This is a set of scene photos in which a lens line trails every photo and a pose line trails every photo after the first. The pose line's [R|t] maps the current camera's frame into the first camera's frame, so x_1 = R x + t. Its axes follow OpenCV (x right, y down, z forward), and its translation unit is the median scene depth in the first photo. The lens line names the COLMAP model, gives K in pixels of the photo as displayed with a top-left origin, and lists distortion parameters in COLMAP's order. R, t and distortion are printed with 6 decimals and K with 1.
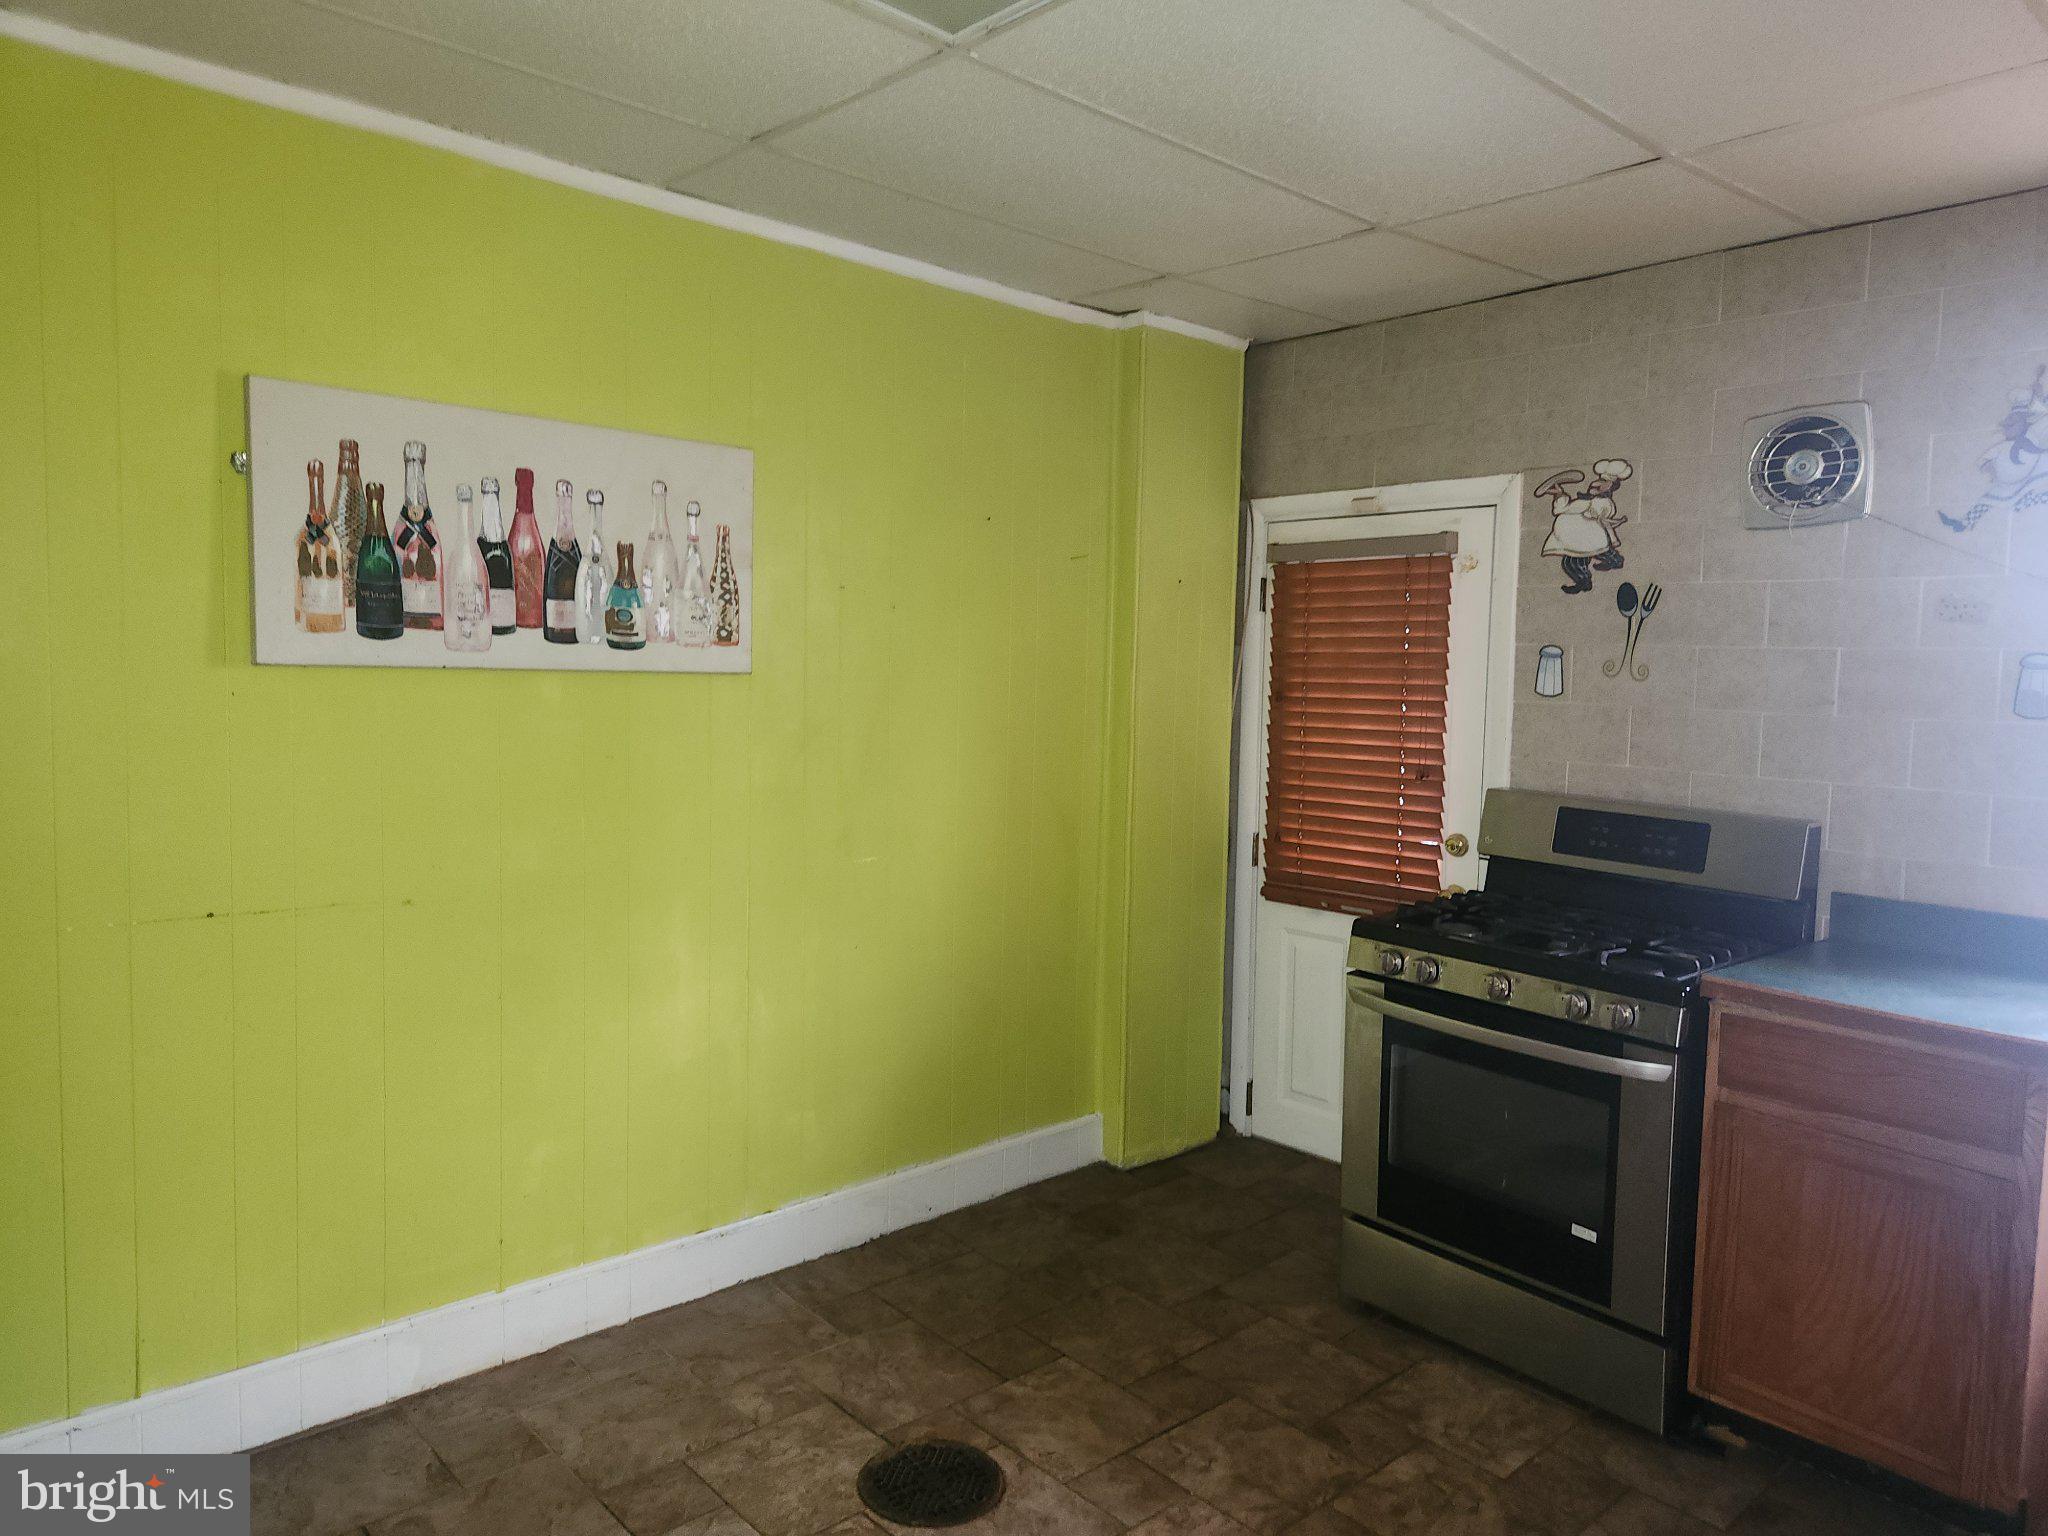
lens RADIAL K [[1376.9, 0, 1017.8], [0, 1376.9, 757.0], [0, 0, 1]] dist [0.067463, -0.052994]
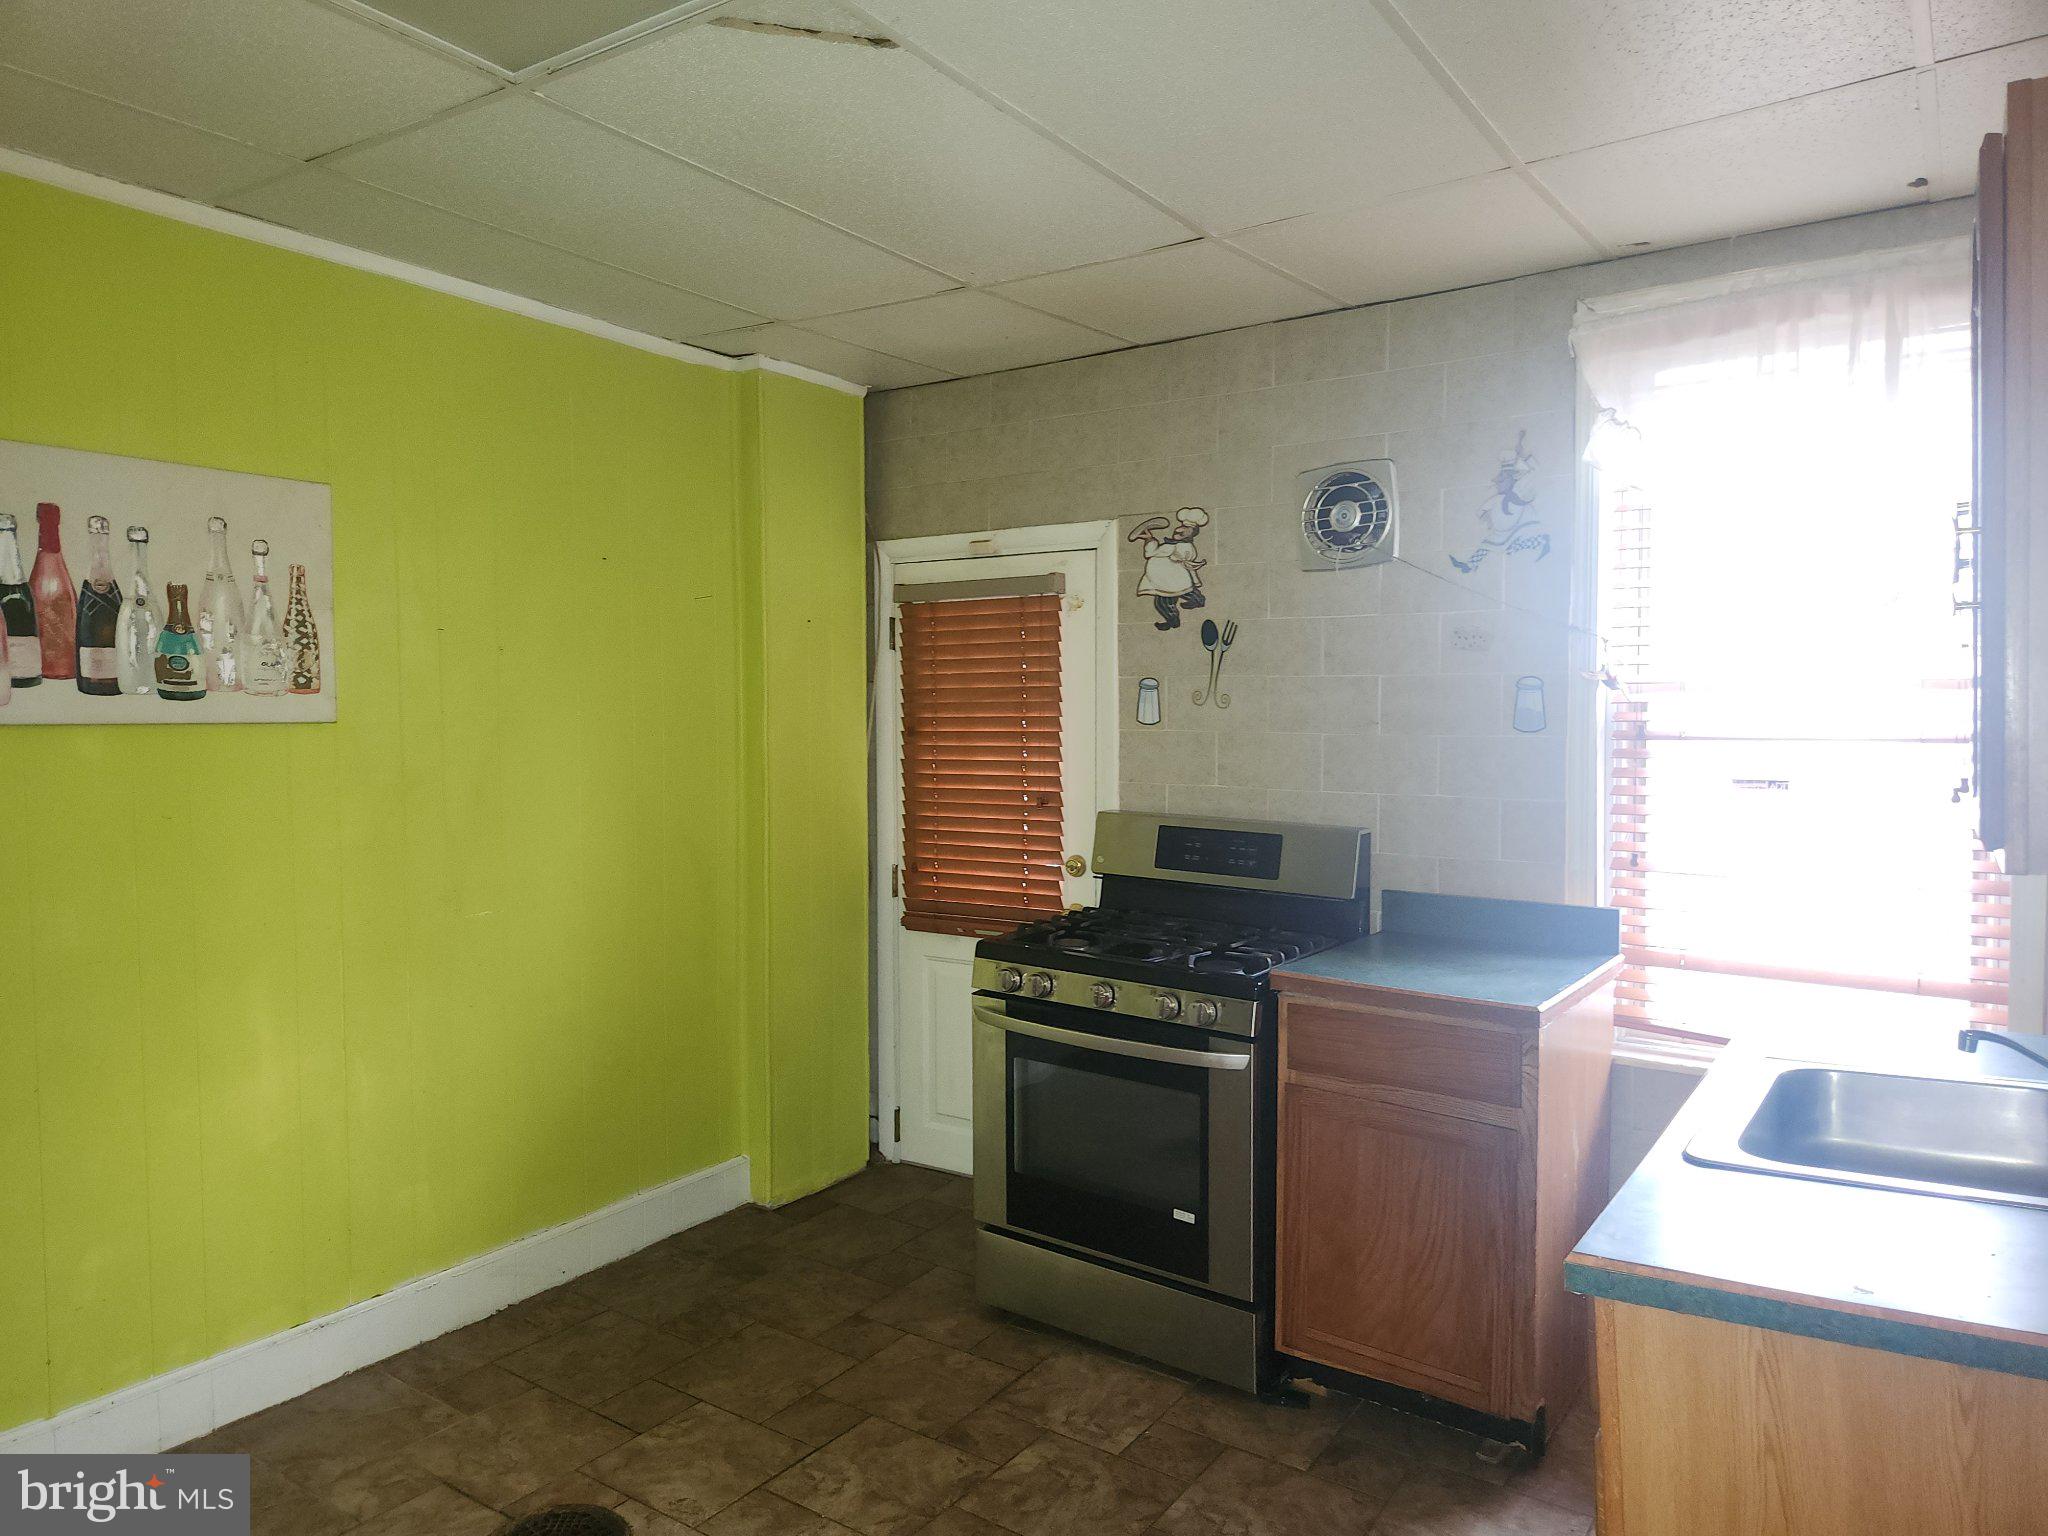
lens RADIAL K [[1376.9, 0, 1008.8], [0, 1376.9, 774.3], [0, 0, 1]] dist [0.067463, -0.052994]
pose [[0.973902, -0.035432, 0.224186, 0.039231], [0.039017, 0.999171, -0.011581, 0.003684], [-0.223590, 0.020026, 0.974478, -0.026277]]
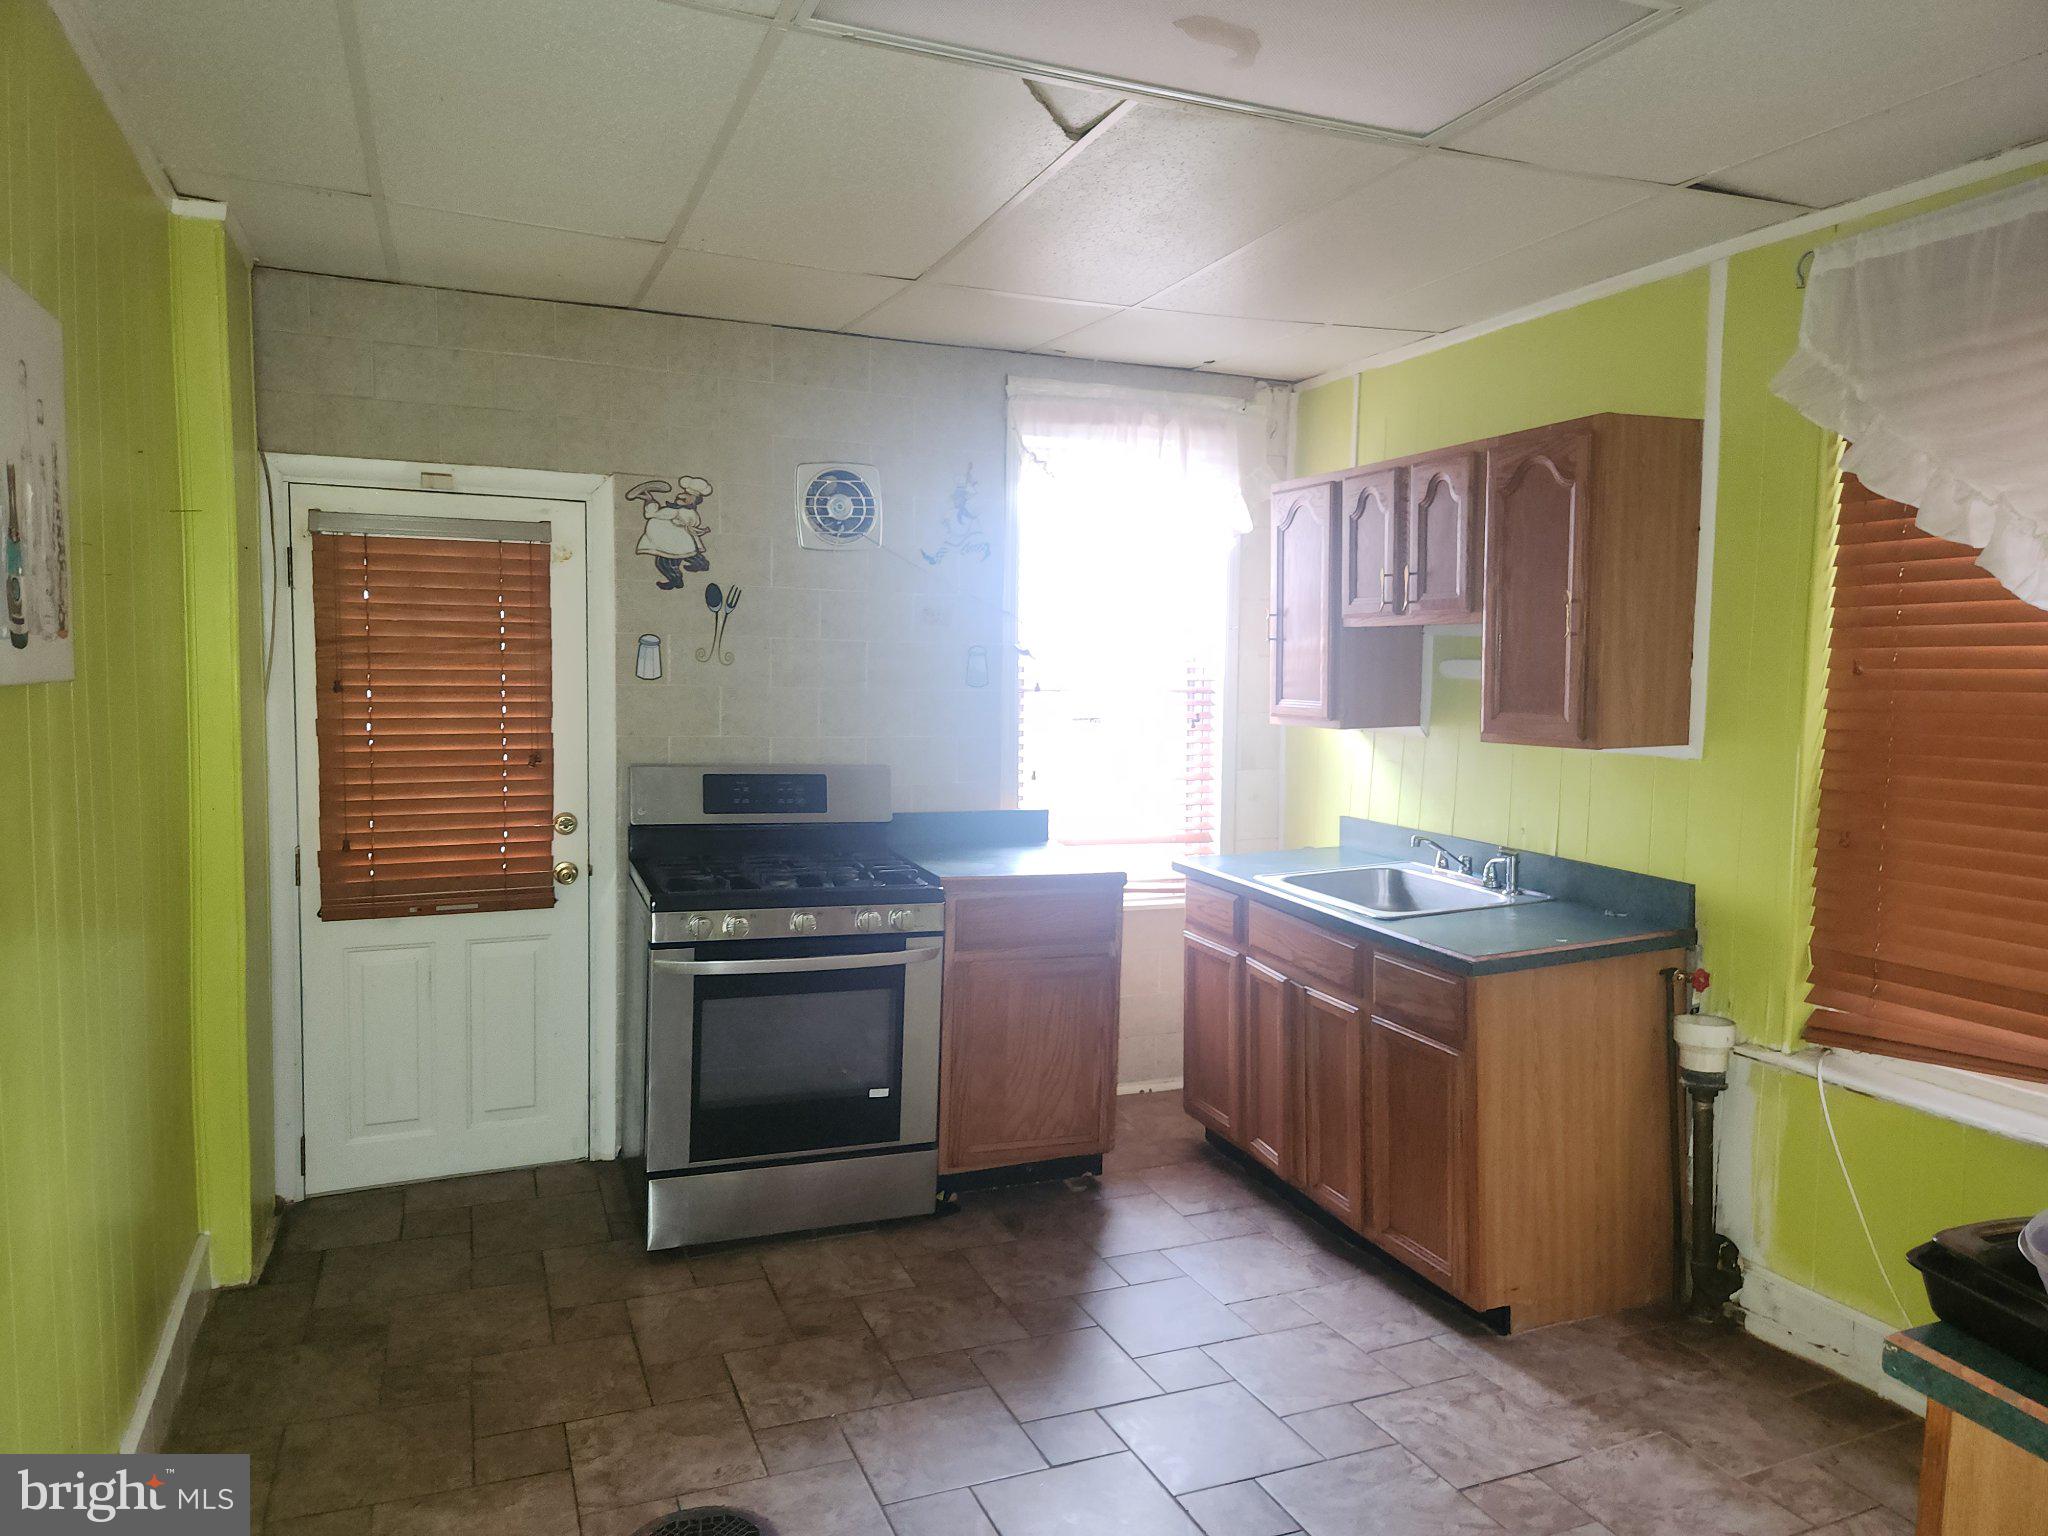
lens RADIAL K [[1376.9, 0, 1037.1], [0, 1376.9, 762.2], [0, 0, 1]] dist [0.067463, -0.052994]
pose [[0.333557, -0.085373, 0.938856, -0.669900], [0.055763, 0.995934, 0.070752, -0.045512], [-0.941079, 0.028754, 0.336961, 0.383289]]
